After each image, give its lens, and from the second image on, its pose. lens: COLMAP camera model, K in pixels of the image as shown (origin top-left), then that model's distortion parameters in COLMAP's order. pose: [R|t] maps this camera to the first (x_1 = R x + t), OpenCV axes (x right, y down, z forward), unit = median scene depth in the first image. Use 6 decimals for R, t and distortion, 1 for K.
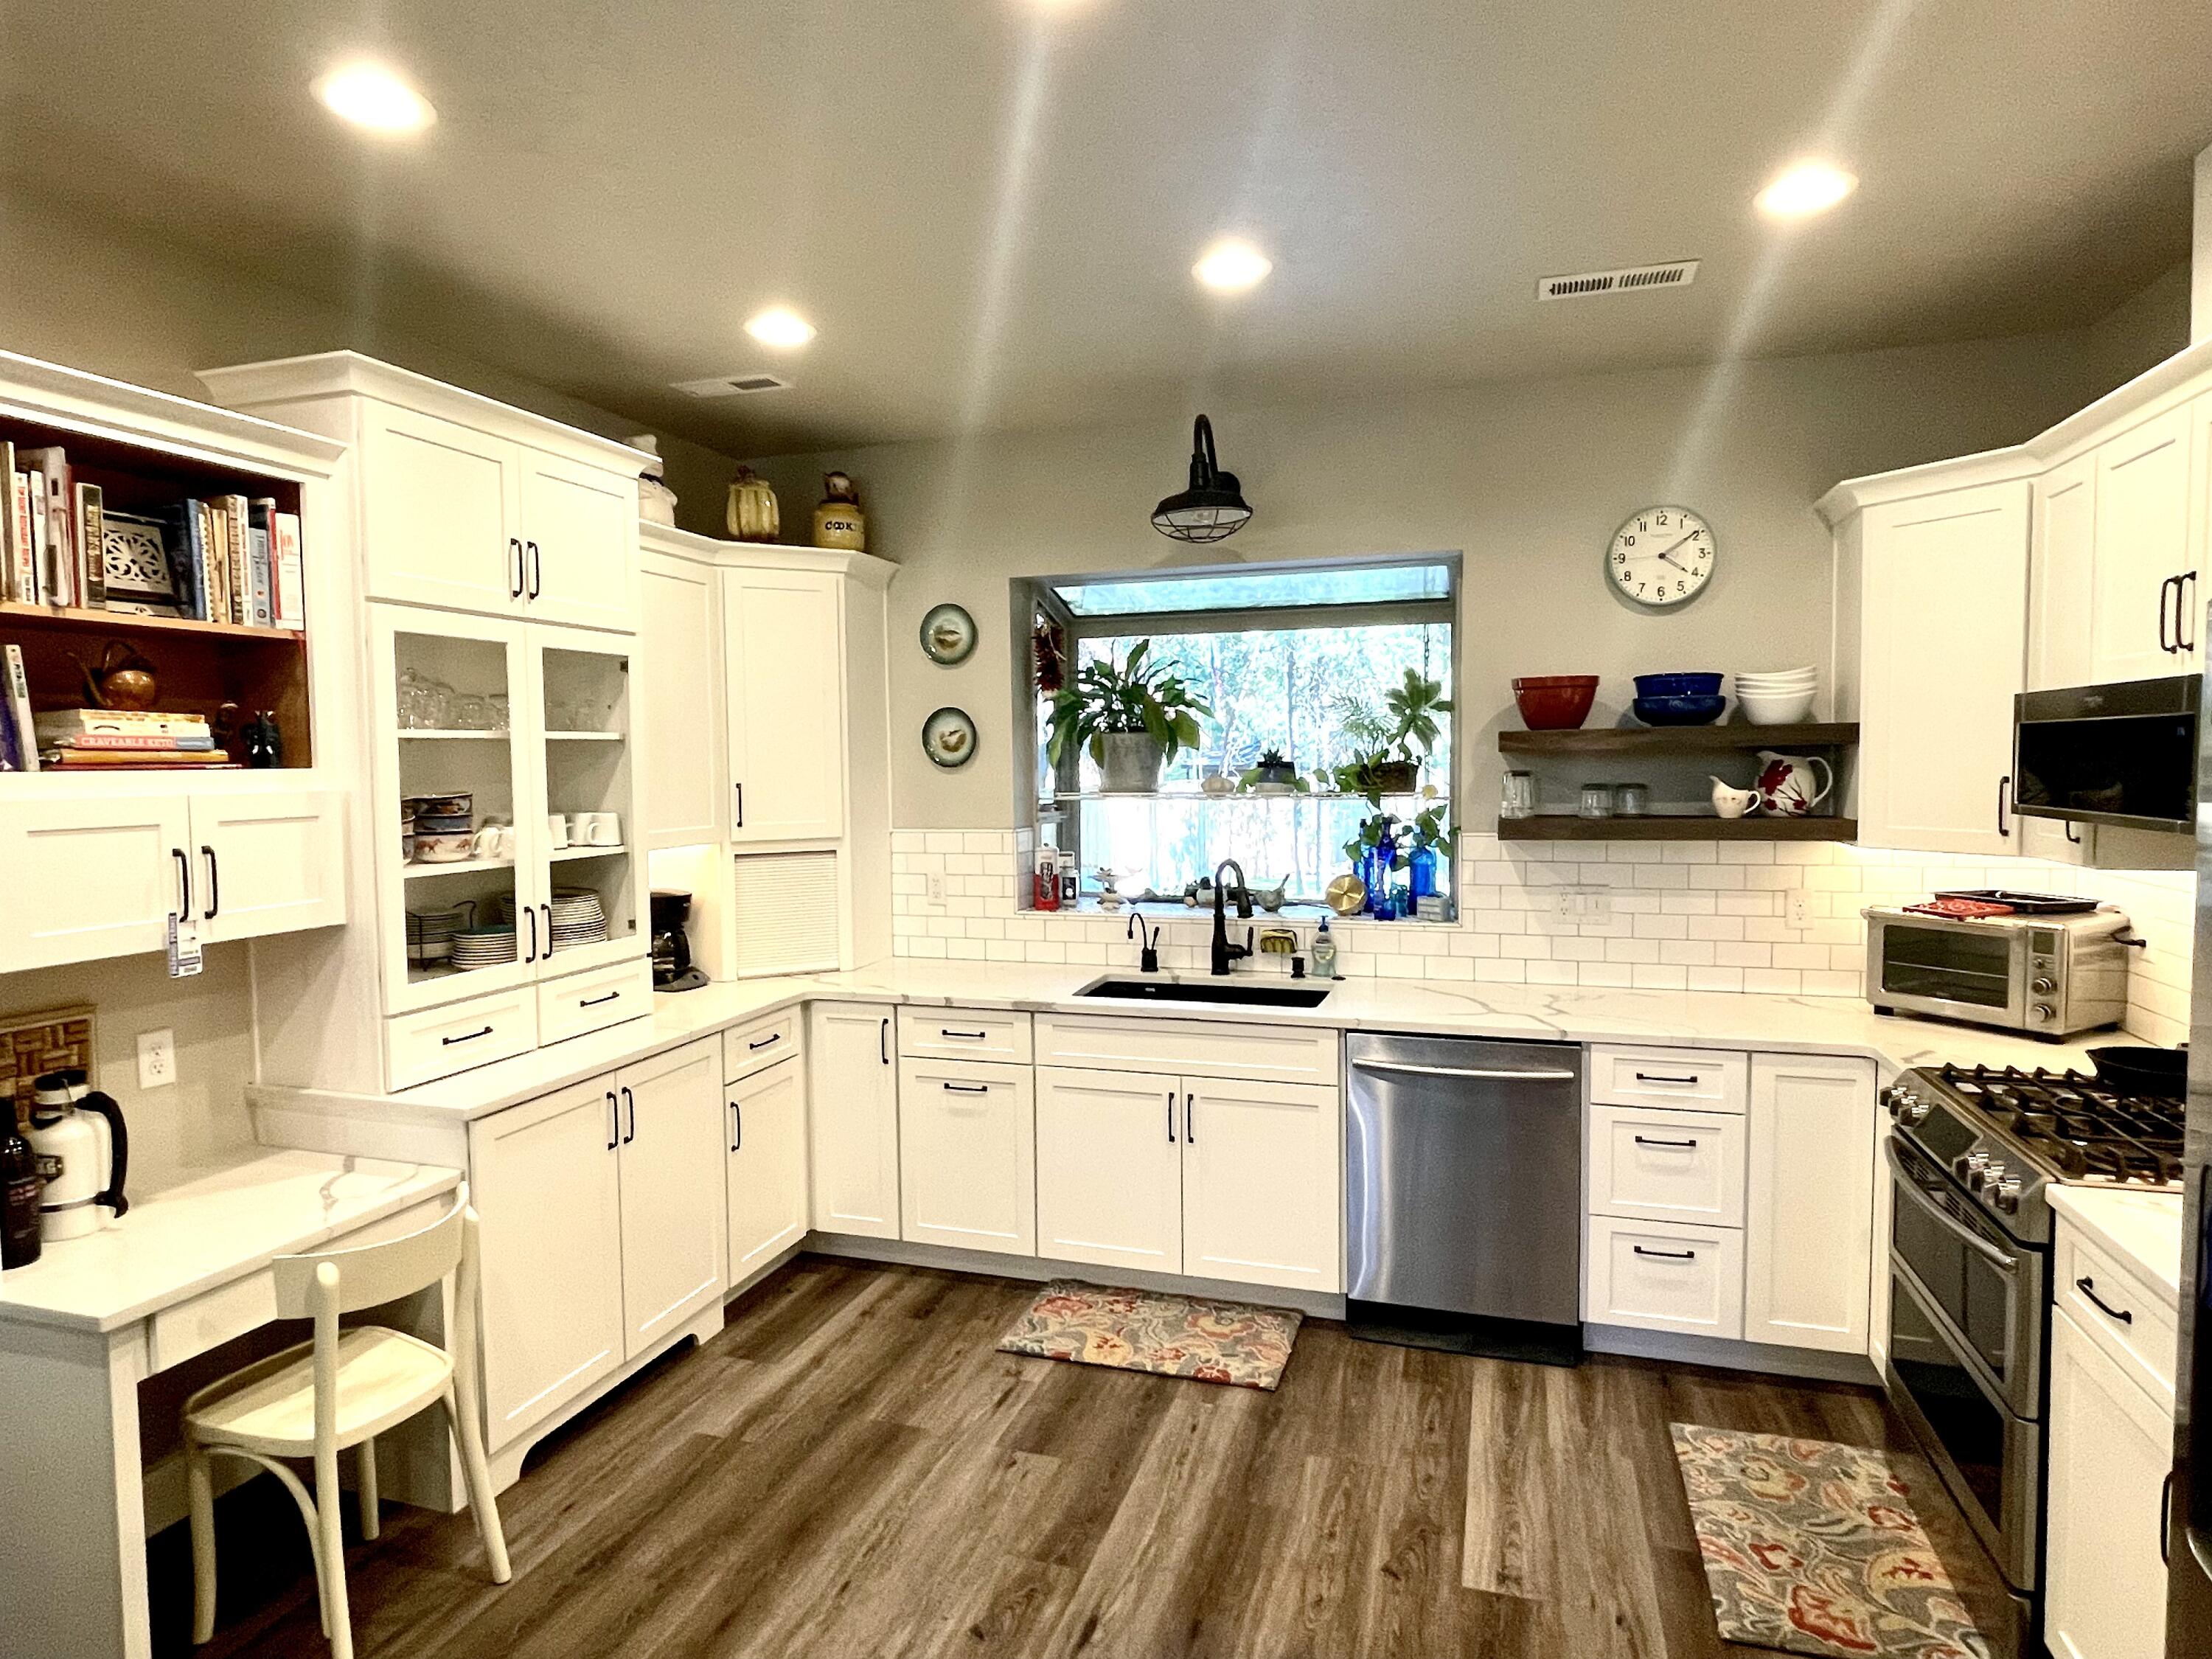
lens RADIAL K [[1242.8, 0, 1092.8], [0, 1242.8, 828.2], [0, 0, 1]] dist [-0.008028, -0.003693]
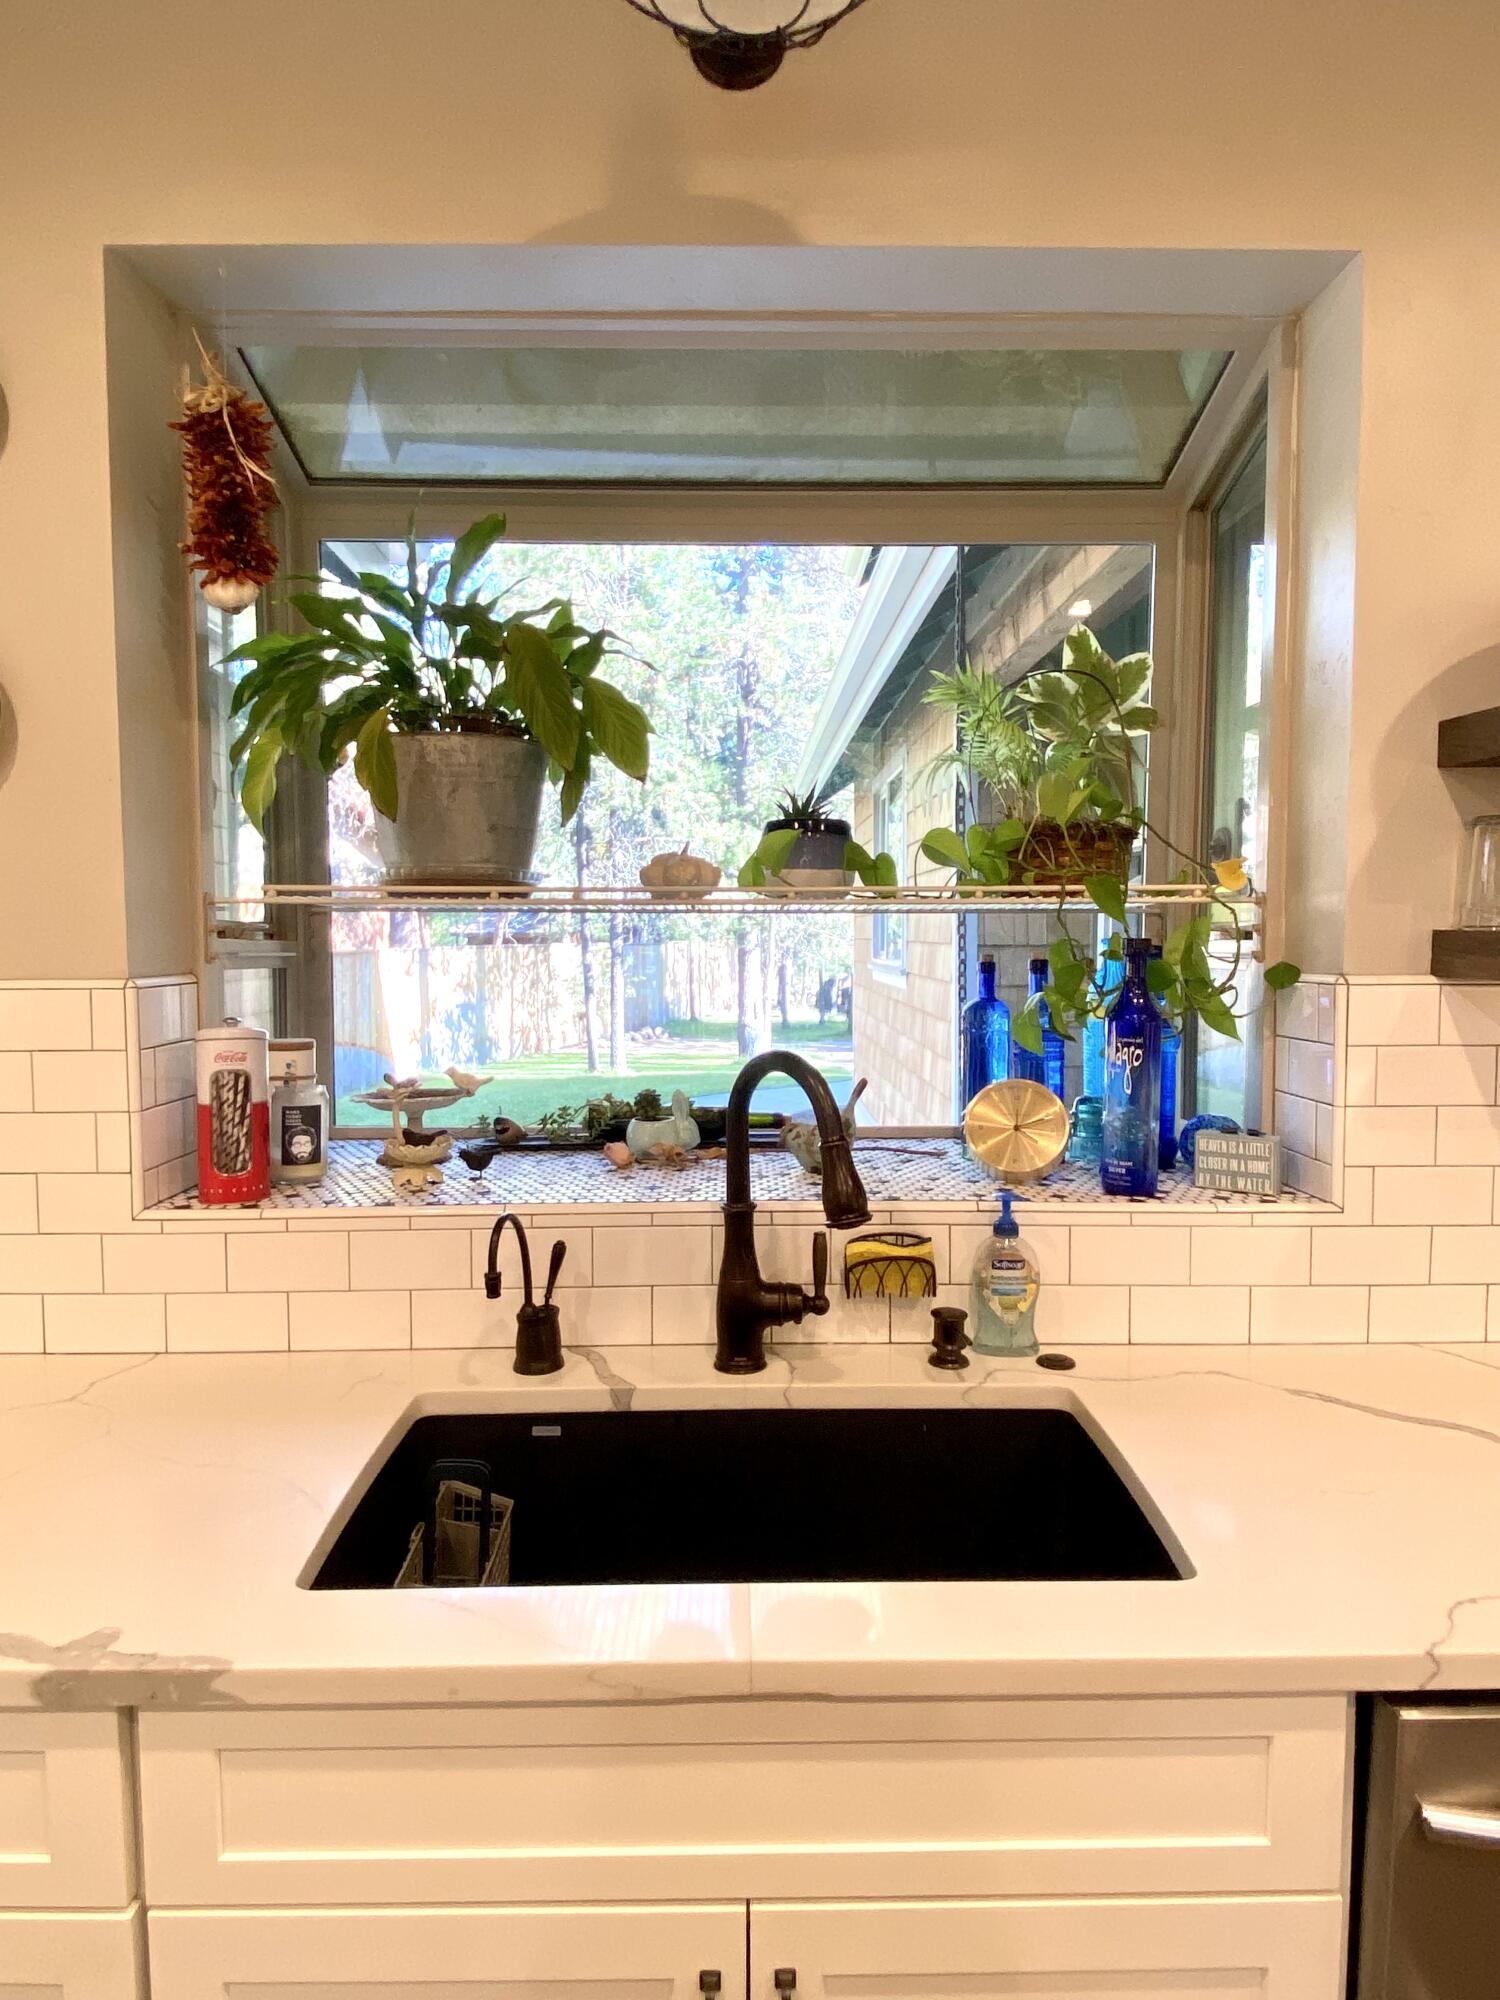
lens RADIAL K [[1193.8, 0, 759.6], [0, 1193.8, 988.5], [0, 0, 1]] dist [0.018958, -0.003131]
pose [[0.944949, -0.007243, 0.327136, -0.007962], [0.008911, 0.999954, -0.003601, 0.008559], [-0.327095, 0.006318, 0.944970, 0.784086]]
